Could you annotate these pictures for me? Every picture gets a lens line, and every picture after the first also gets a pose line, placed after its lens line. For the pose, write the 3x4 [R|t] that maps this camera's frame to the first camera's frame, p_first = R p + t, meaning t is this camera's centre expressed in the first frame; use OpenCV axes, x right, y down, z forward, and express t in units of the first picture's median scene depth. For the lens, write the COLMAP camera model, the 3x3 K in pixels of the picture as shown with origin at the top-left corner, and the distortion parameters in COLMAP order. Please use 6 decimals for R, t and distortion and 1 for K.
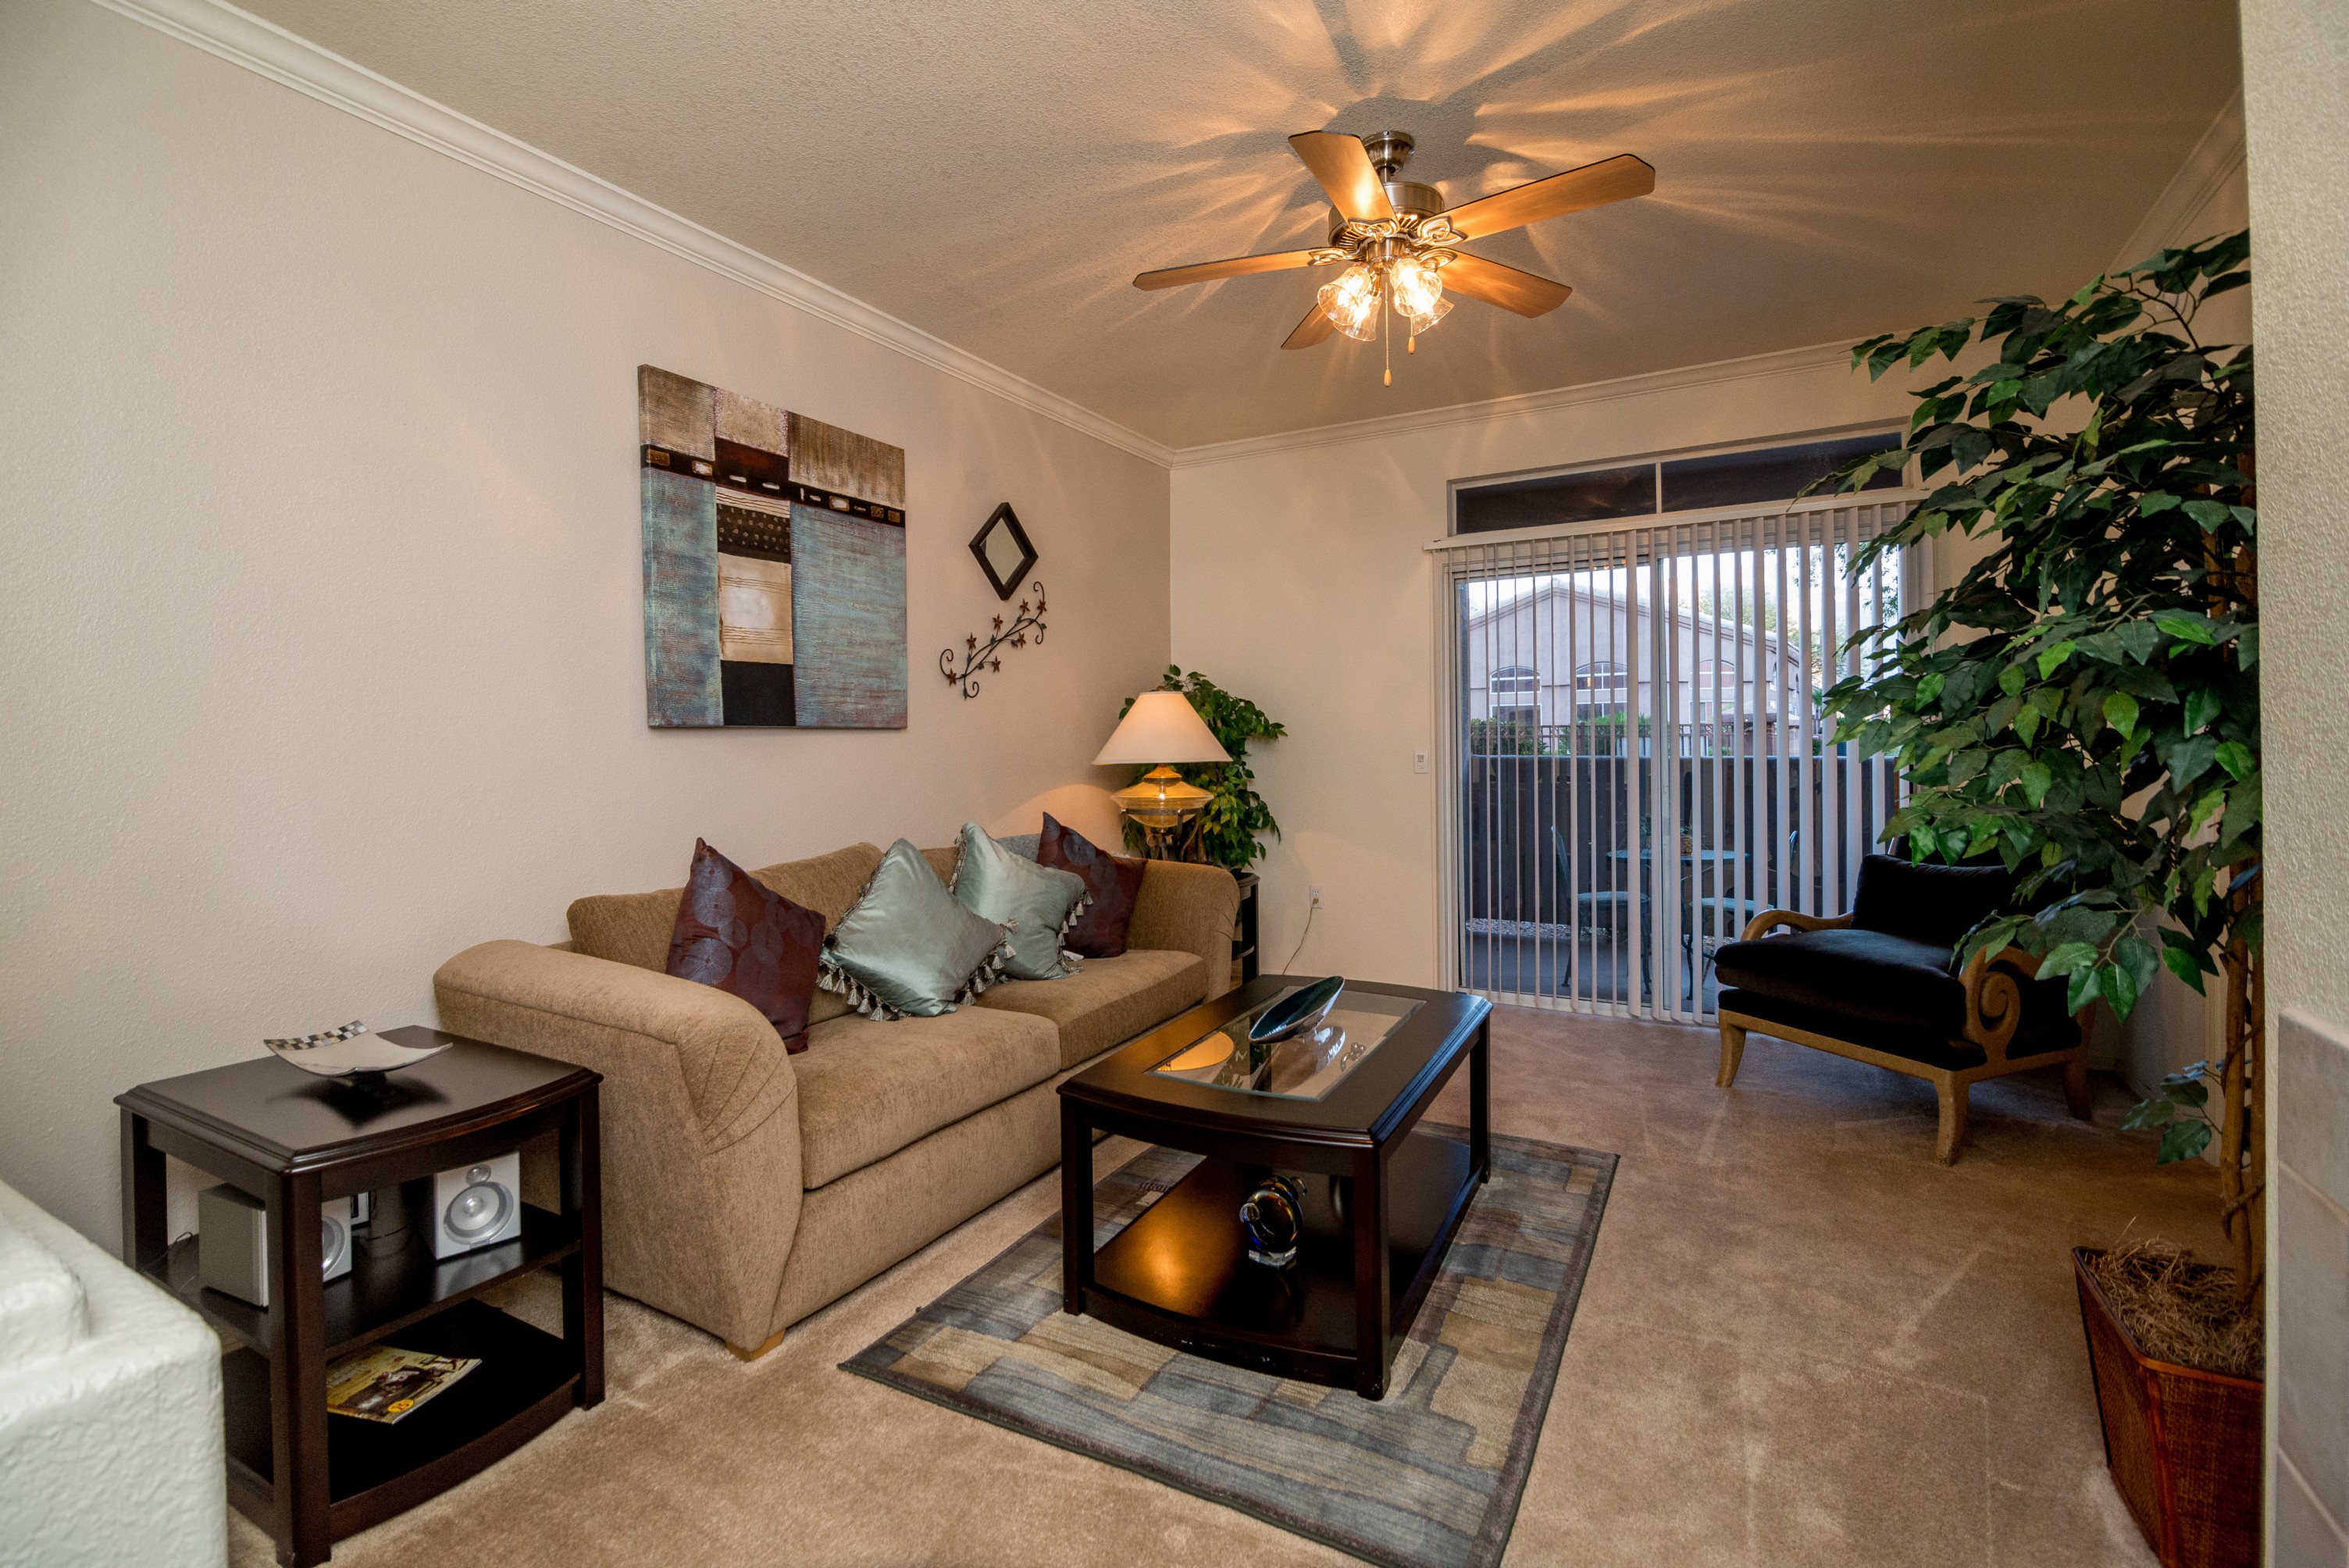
lens RADIAL K [[1031.0, 0, 1185.4], [0, 1031.0, 722.7], [0, 0, 1]] dist [-0.016828, -0.005690]
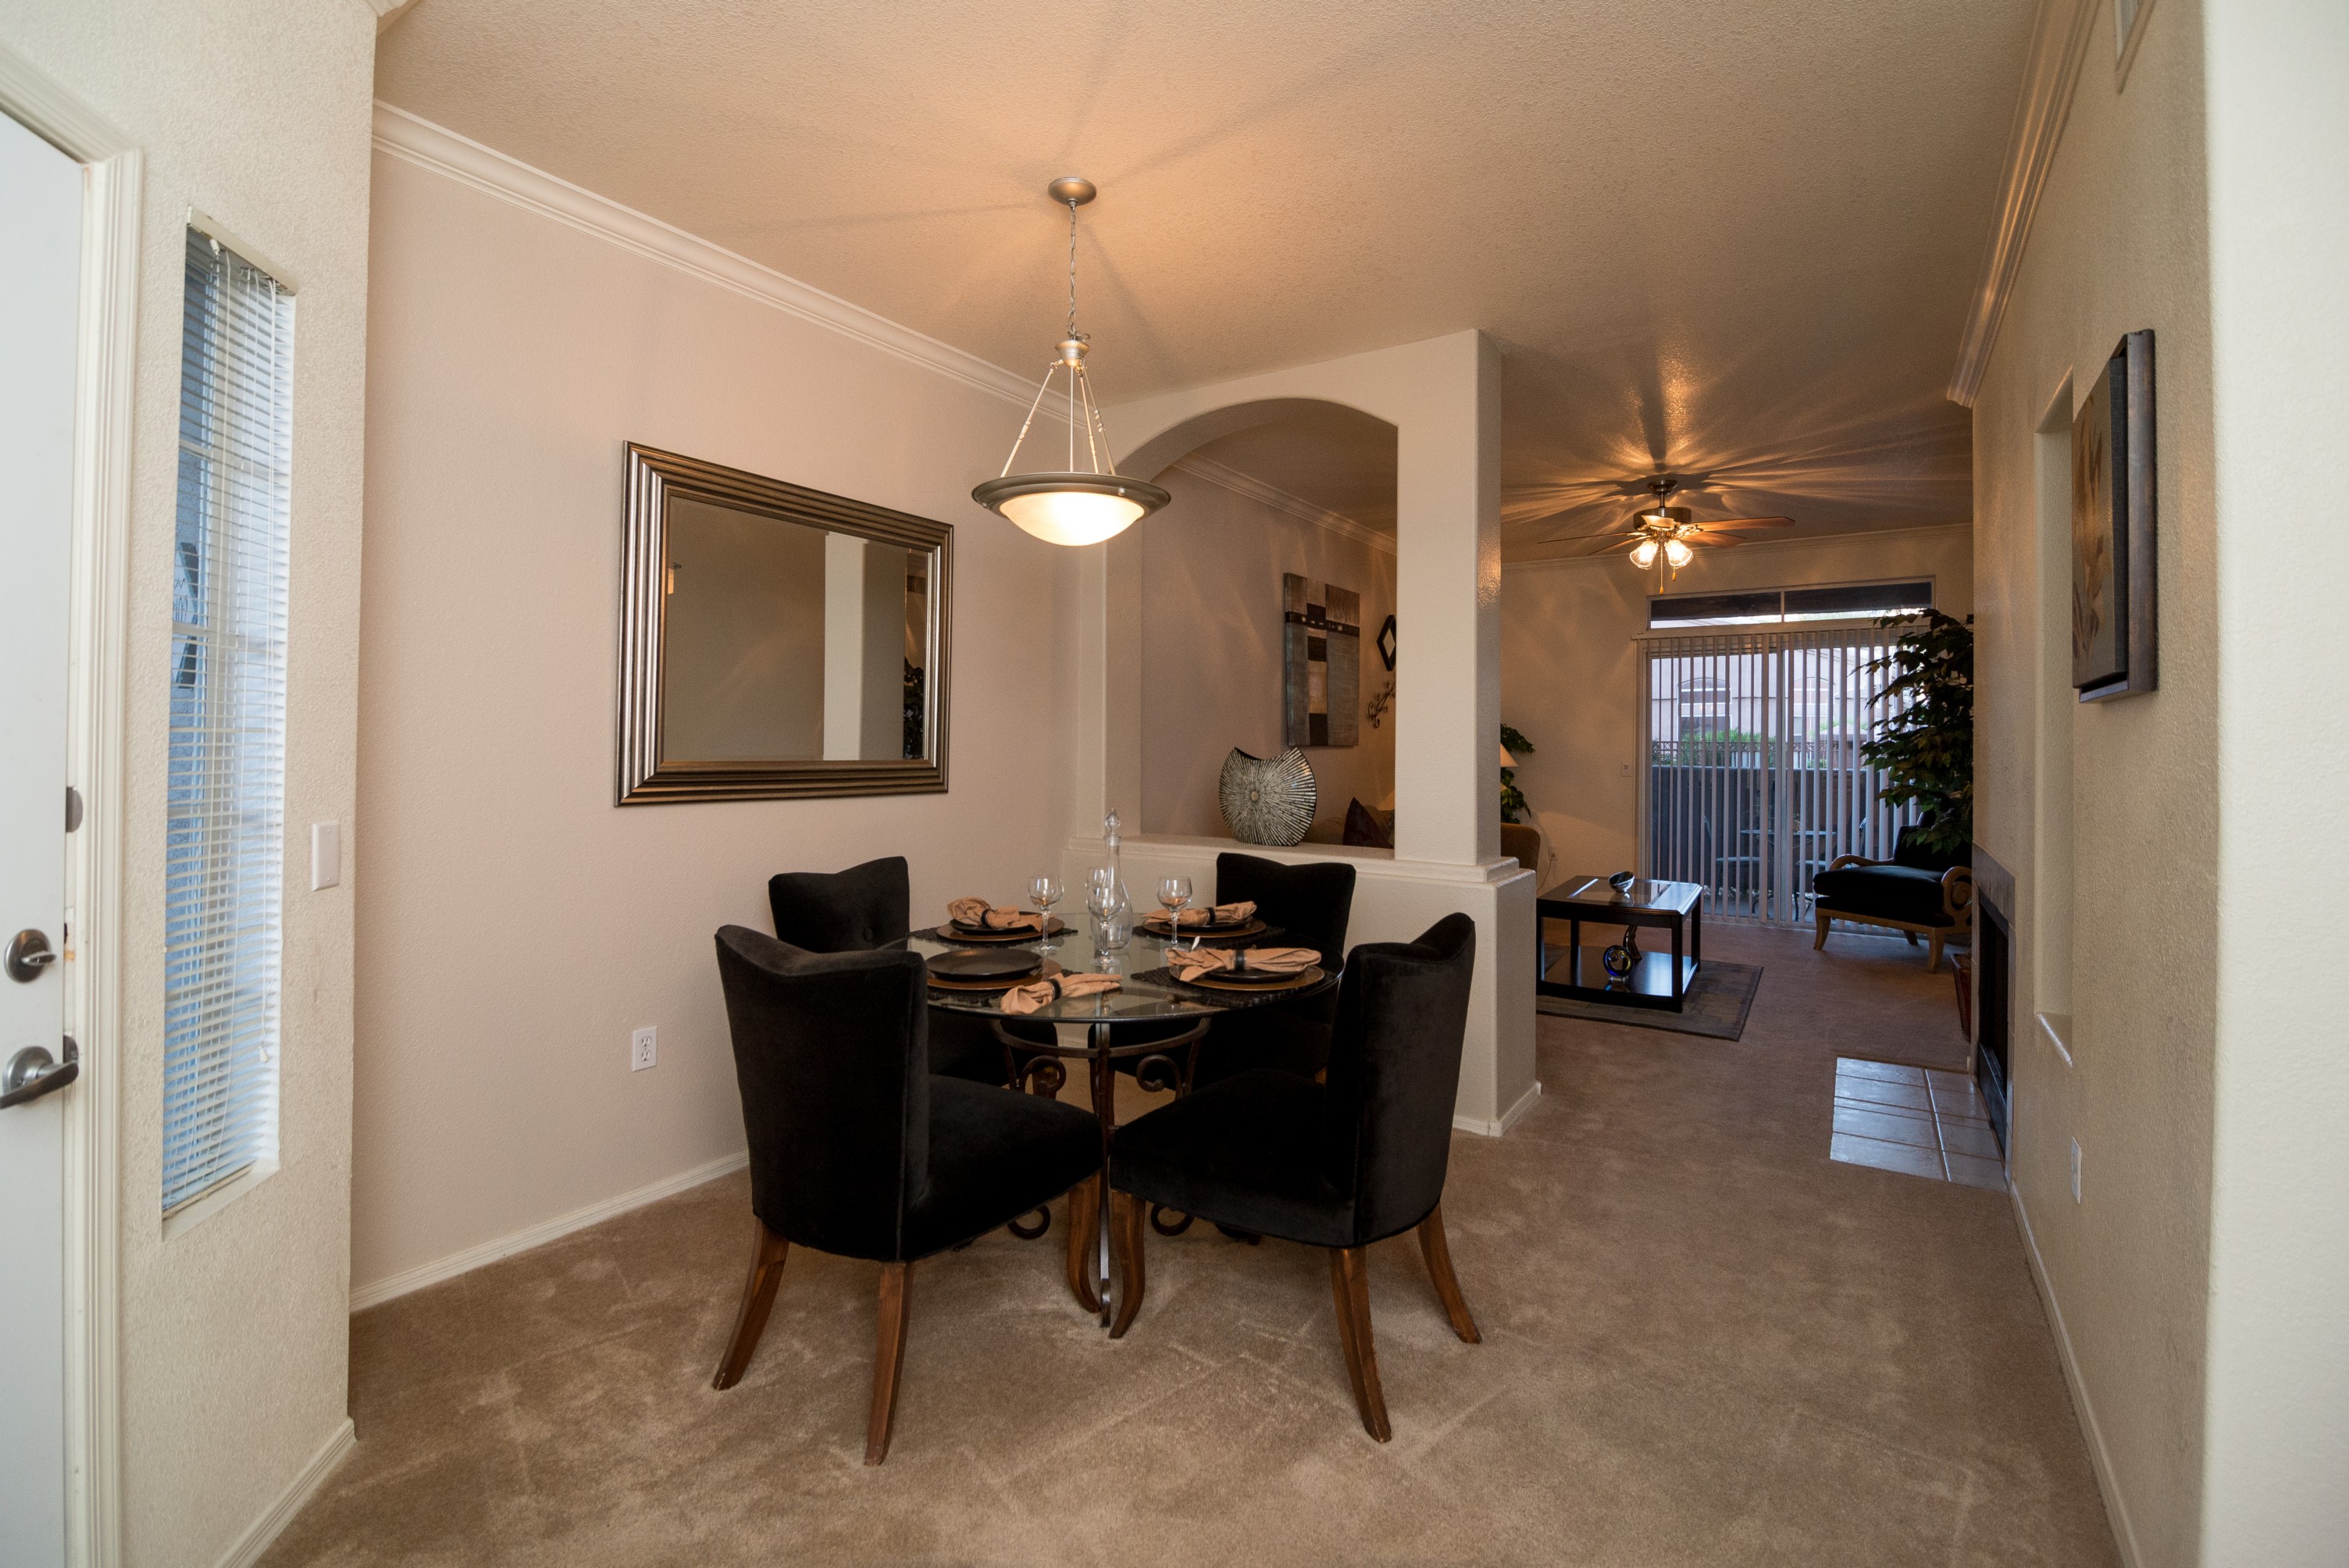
lens RADIAL K [[1031.0, 0, 1185.4], [0, 1031.0, 722.7], [0, 0, 1]] dist [-0.016828, -0.005690]
pose [[0.997124, 0.015110, -0.074269, -0.506123], [-0.015248, 0.999883, -0.001290, -0.033656], [0.074240, 0.002419, 0.997237, -0.972221]]
